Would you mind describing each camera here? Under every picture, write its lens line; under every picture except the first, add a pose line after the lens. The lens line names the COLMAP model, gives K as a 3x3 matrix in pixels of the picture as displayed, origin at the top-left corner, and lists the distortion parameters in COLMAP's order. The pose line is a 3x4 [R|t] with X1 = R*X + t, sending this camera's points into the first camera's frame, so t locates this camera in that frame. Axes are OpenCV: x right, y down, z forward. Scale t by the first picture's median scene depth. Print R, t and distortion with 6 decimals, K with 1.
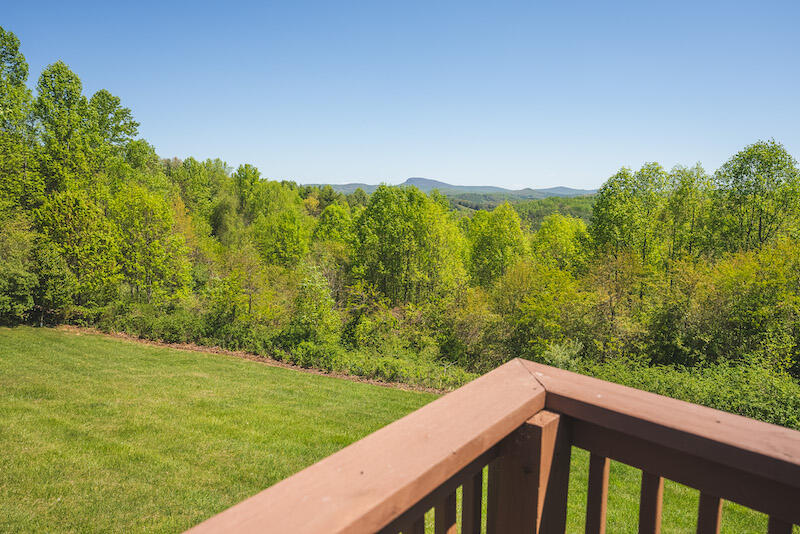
lens RADIAL K [[508.9, 0, 400.0], [0, 508.9, 267.0], [0, 0, 1]] dist [0.001224, 0.000374]
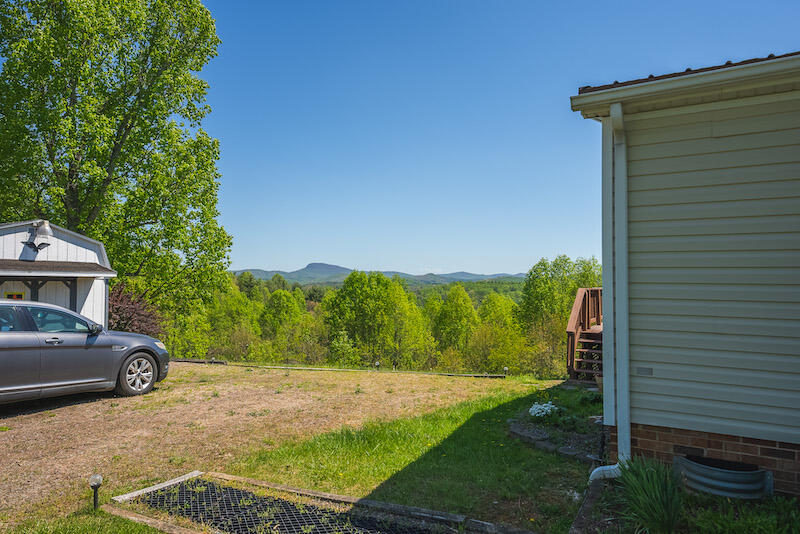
lens RADIAL K [[544.0, 0, 400.0], [0, 544.0, 267.0], [0, 0, 1]] dist [0.003948, -0.000015]
pose [[0.978555, -0.001497, 0.205980, -0.219389], [0.035459, 0.986270, -0.161290, 0.046939], [-0.202910, 0.165135, 0.965173, -0.306881]]
